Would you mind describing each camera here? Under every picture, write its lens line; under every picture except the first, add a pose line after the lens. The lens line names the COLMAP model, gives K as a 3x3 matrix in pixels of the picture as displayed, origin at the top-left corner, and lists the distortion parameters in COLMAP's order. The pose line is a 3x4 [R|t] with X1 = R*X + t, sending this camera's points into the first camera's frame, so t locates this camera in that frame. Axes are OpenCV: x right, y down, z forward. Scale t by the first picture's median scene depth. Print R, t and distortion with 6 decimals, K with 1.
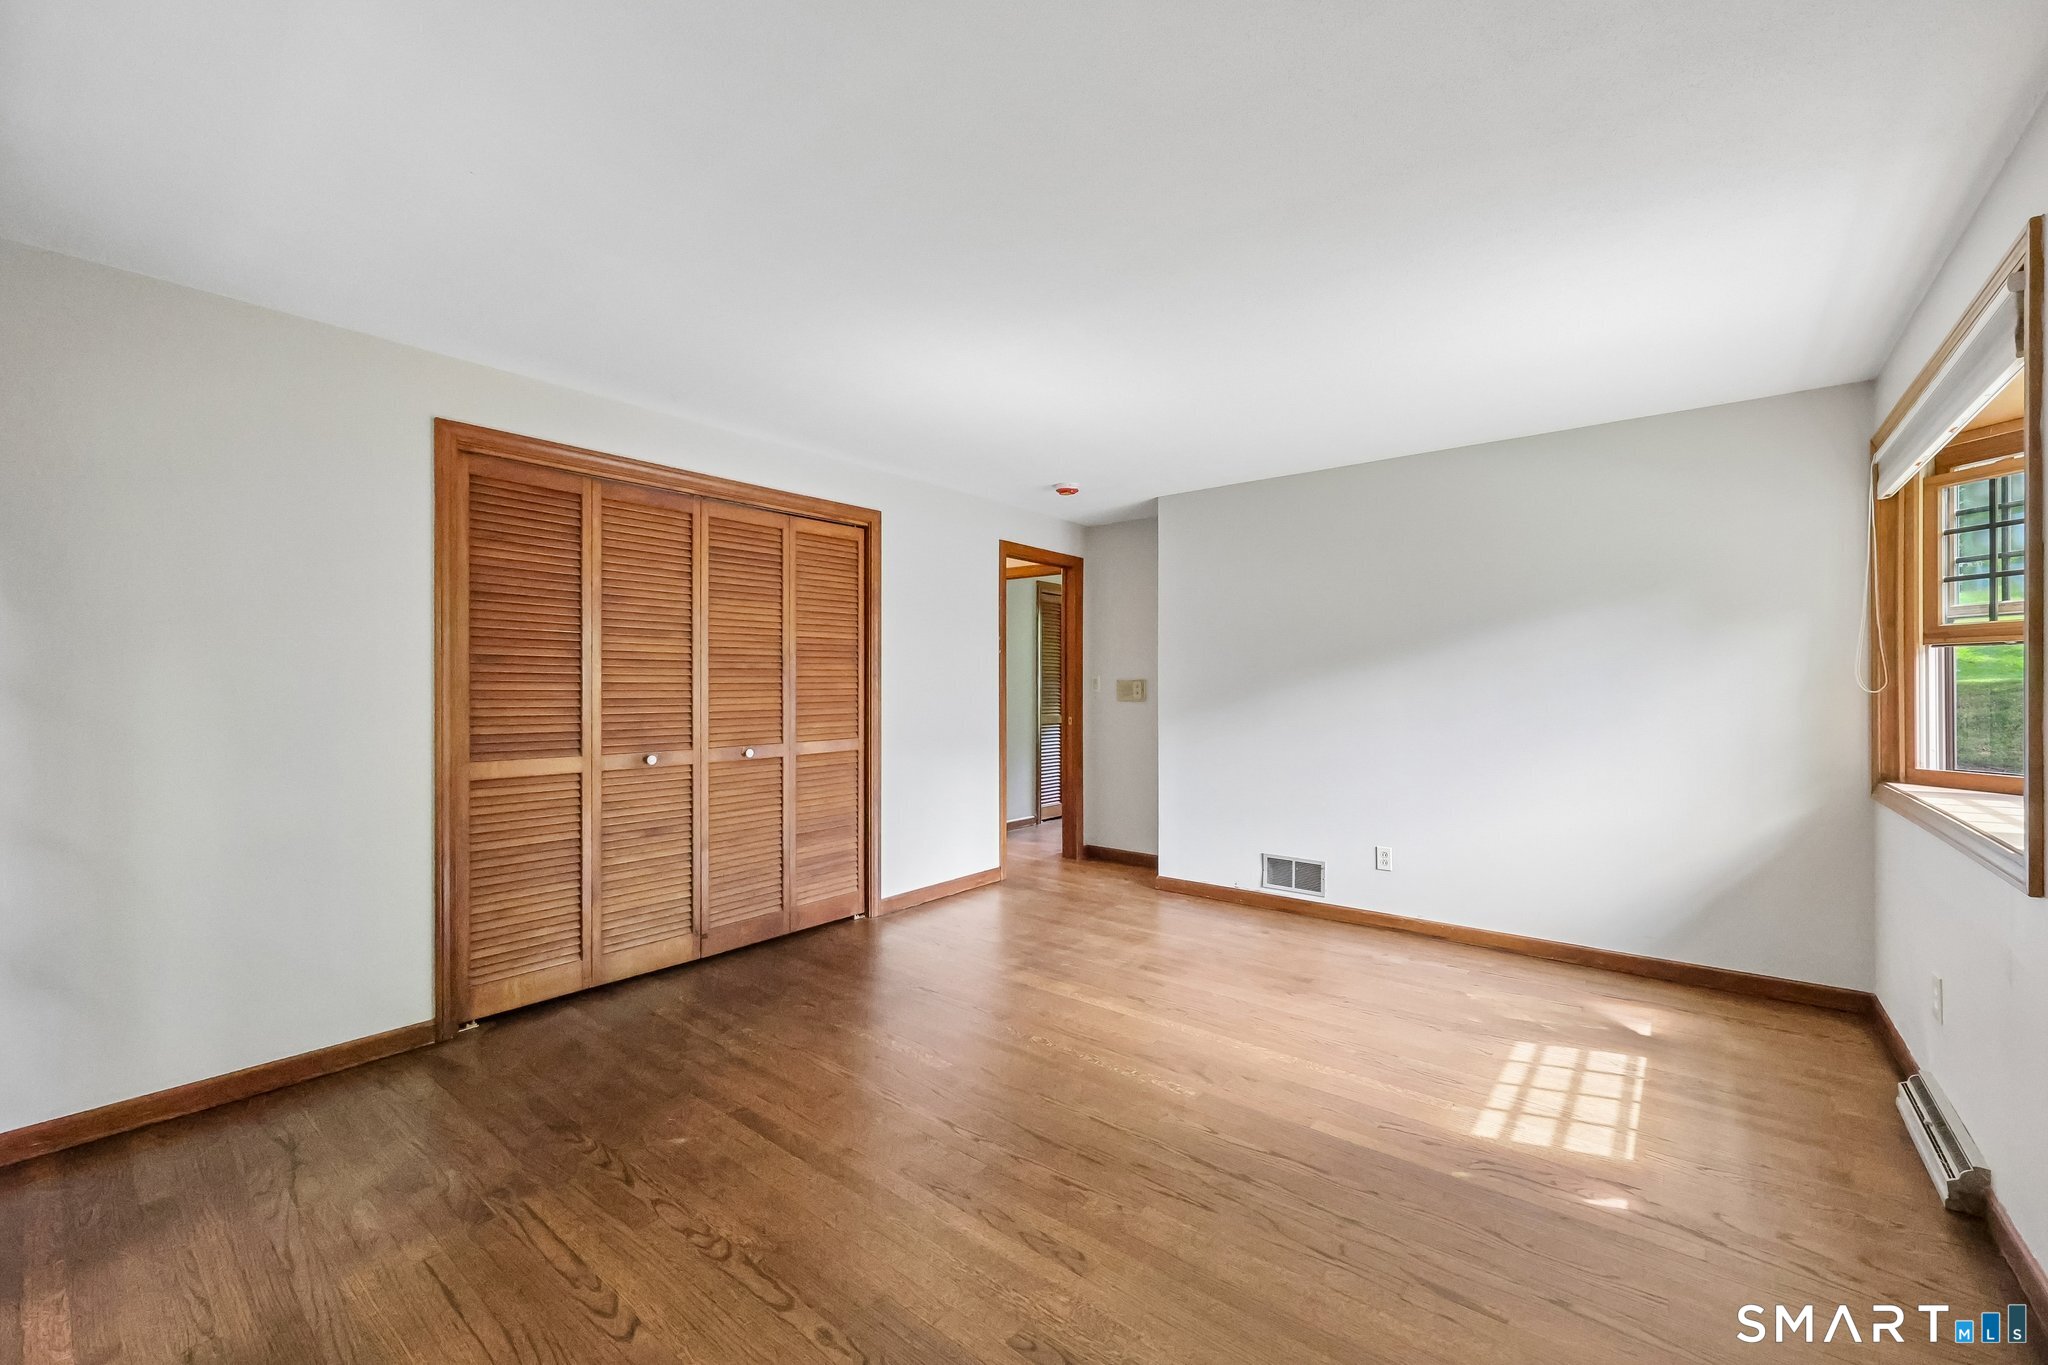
lens RADIAL K [[831.9, 0, 999.8], [0, 831.9, 682.1], [0, 0, 1]] dist [-0.000449, 0.000093]
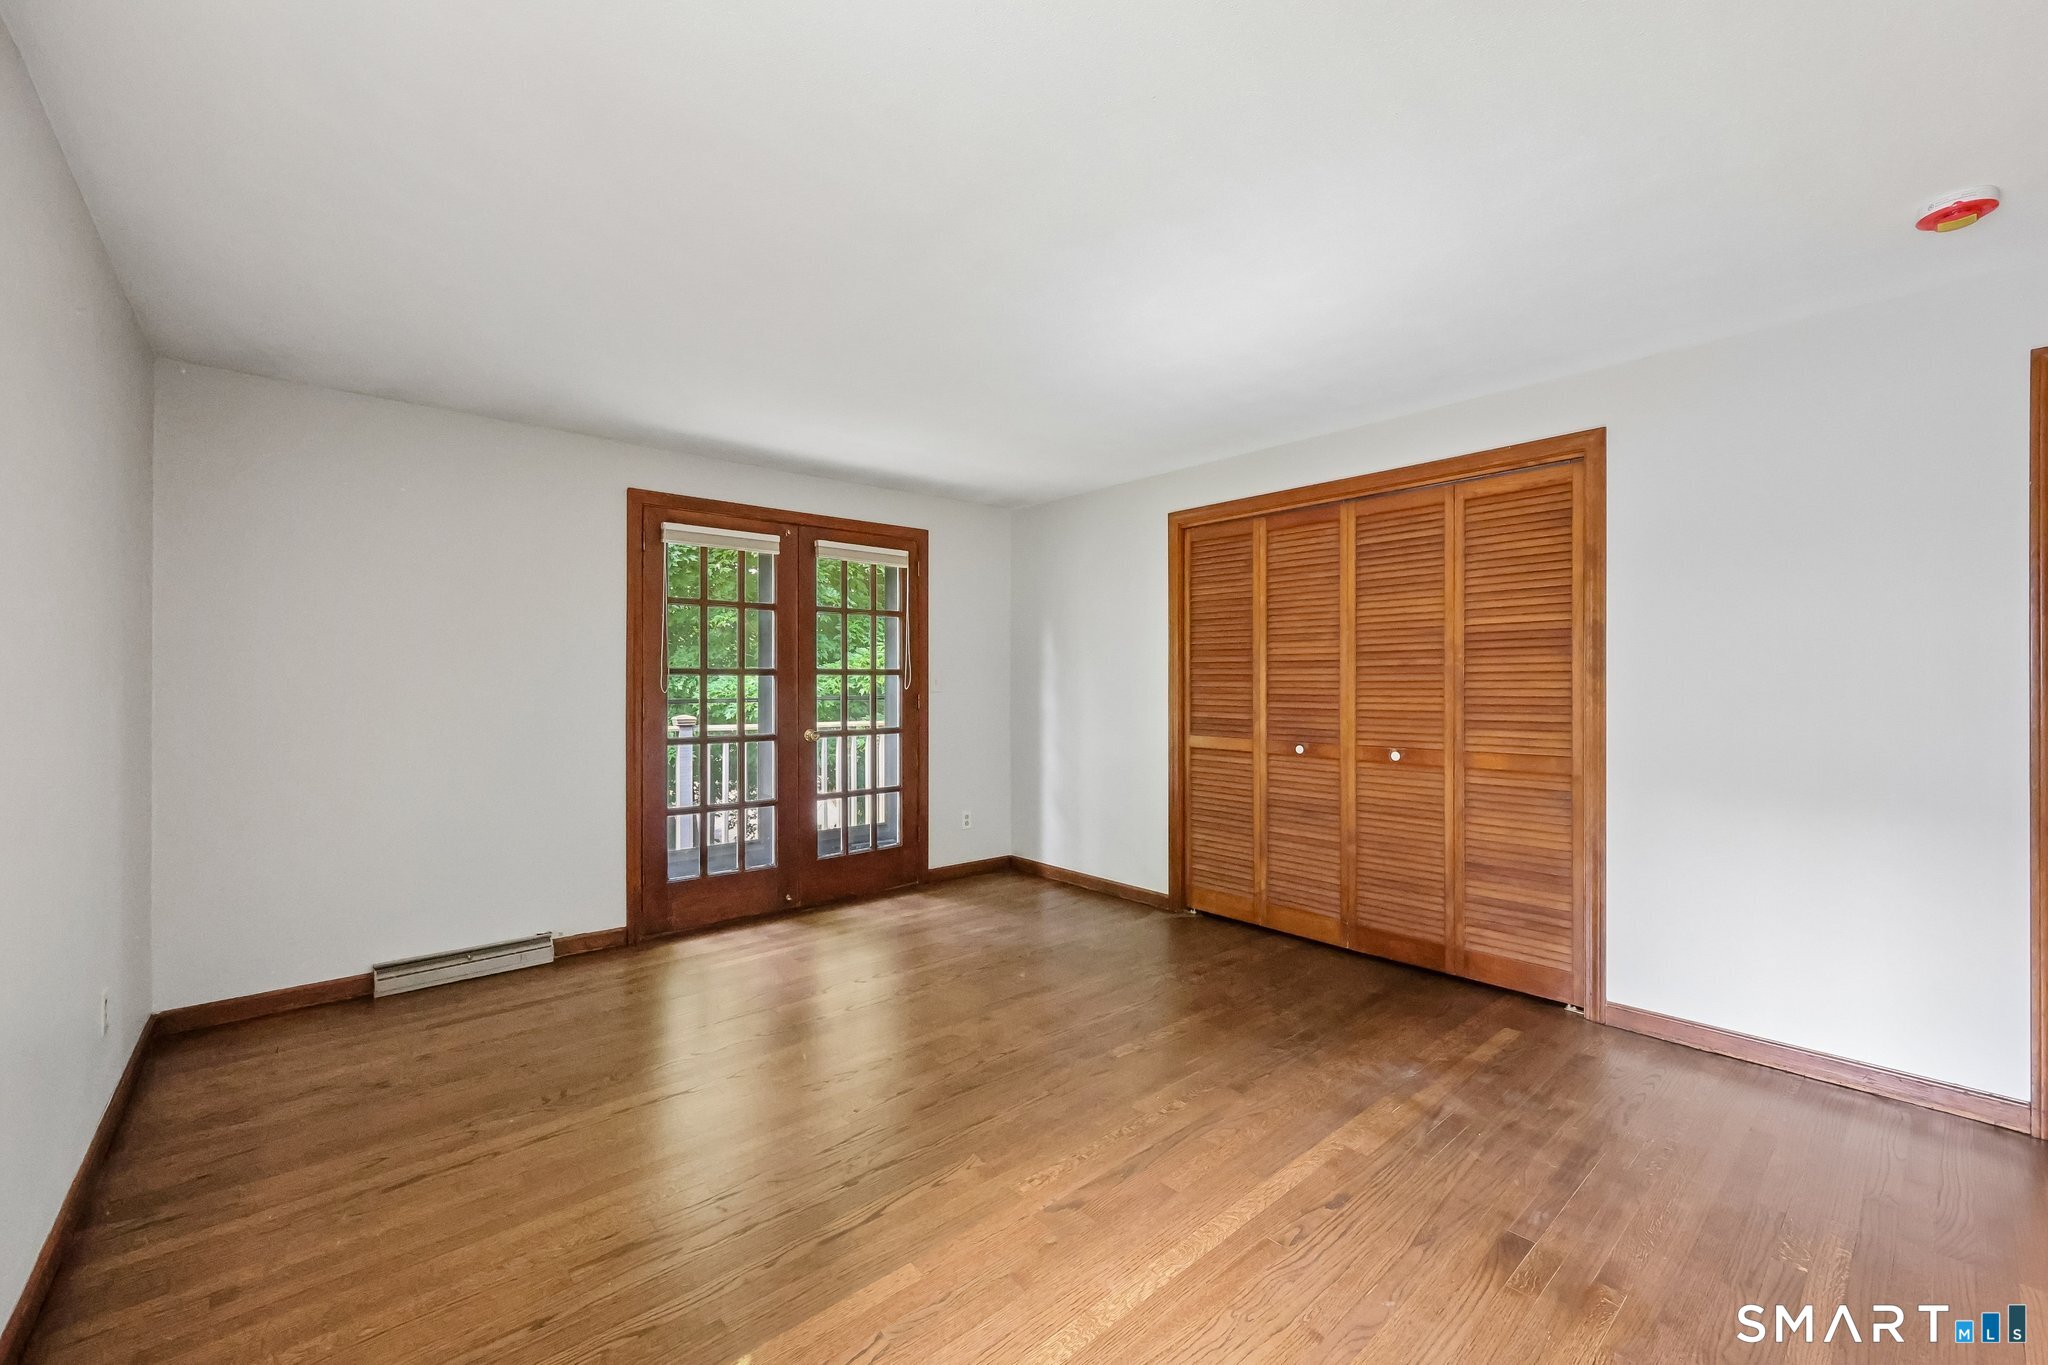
lens RADIAL K [[816.4, 0, 1055.4], [0, 816.4, 687.4], [0, 0, 1]] dist [-0.000204, 0.000028]
pose [[-0.136029, 0.005529, -0.990689, 0.756915], [0.002730, 0.999983, 0.005206, 0.002559], [0.990701, -0.001997, -0.136042, 0.853769]]
